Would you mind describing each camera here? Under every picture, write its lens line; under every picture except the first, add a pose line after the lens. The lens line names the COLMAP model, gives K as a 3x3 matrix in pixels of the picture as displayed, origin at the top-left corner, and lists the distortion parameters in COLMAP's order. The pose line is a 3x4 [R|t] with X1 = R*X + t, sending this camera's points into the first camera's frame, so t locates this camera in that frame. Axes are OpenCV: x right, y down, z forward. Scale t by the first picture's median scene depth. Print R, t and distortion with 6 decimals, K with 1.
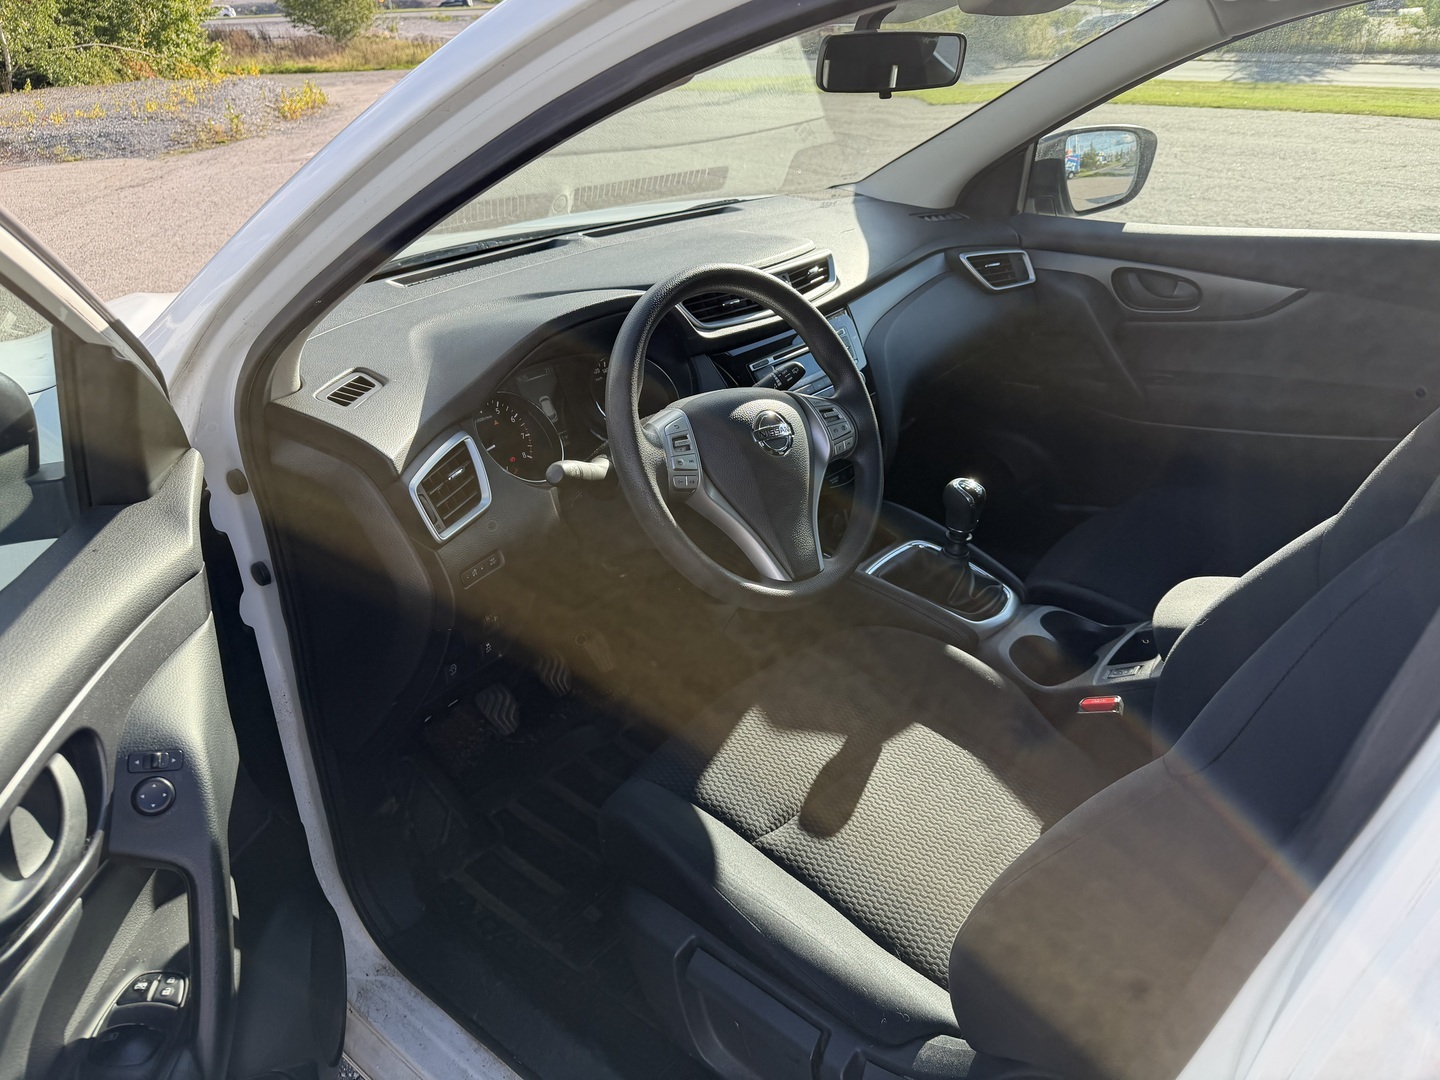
lens RADIAL K [[992.6, 0, 720.0], [0, 992.6, 540.0], [0, 0, 1]] dist [0.066702, -0.123851]
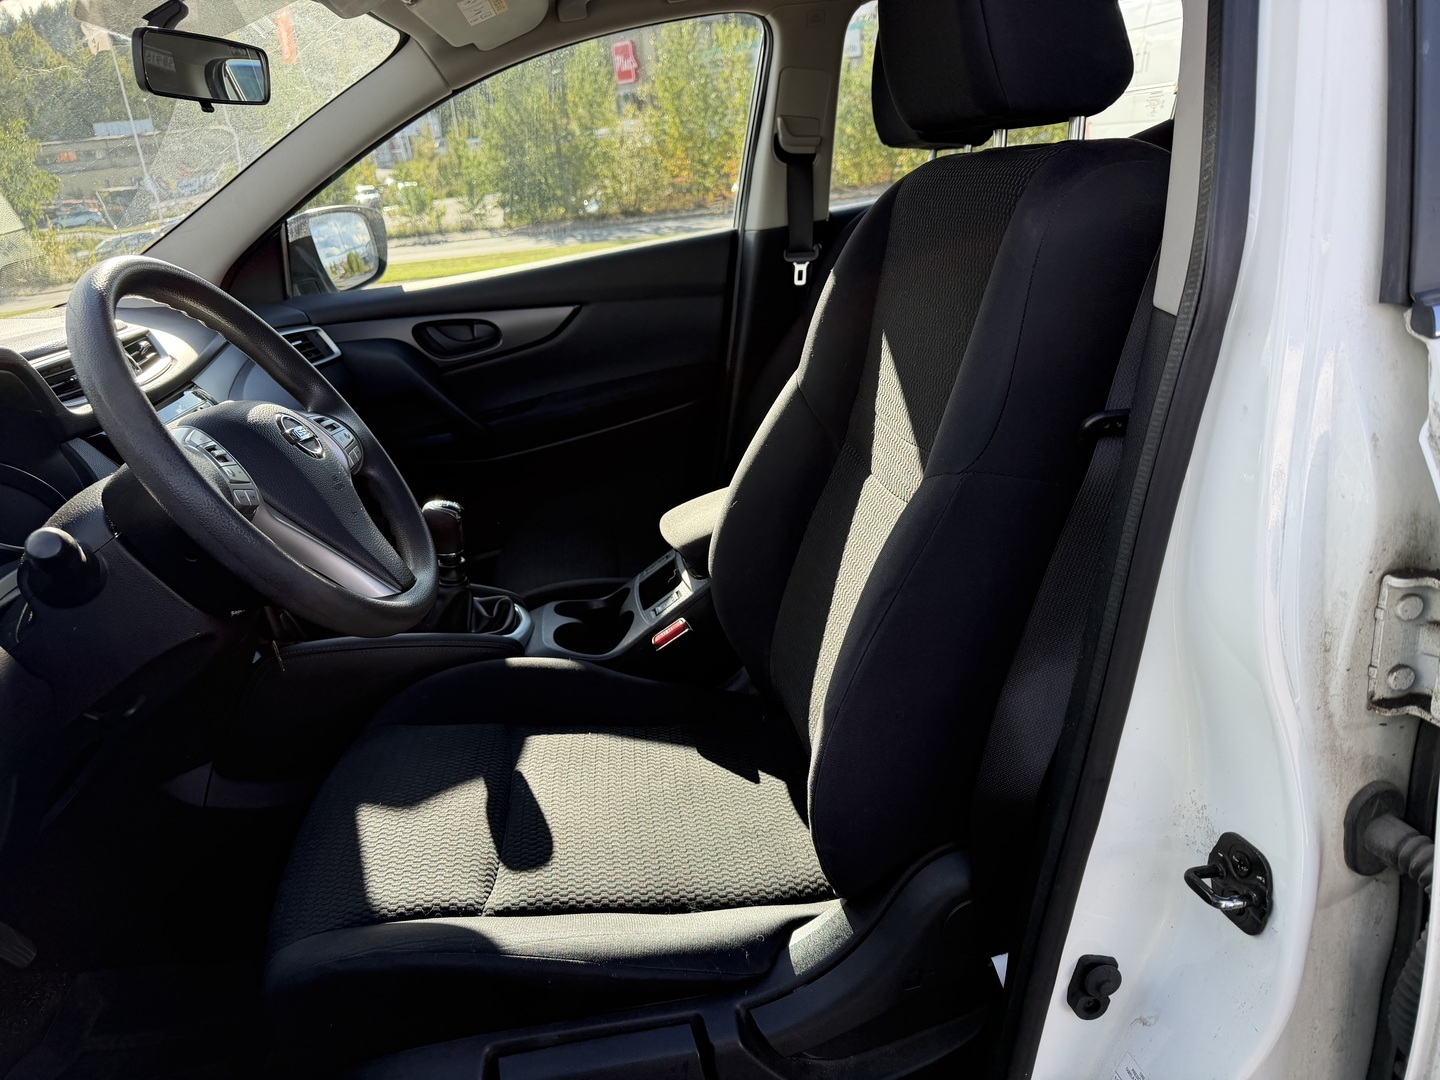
lens RADIAL K [[992.6, 0, 720.0], [0, 992.6, 540.0], [0, 0, 1]] dist [0.066702, -0.123851]
pose [[0.655348, -0.298928, 0.693658, -0.260863], [0.419643, 0.907674, -0.005309, 0.098037], [-0.628028, 0.294568, 0.720285, 0.183736]]
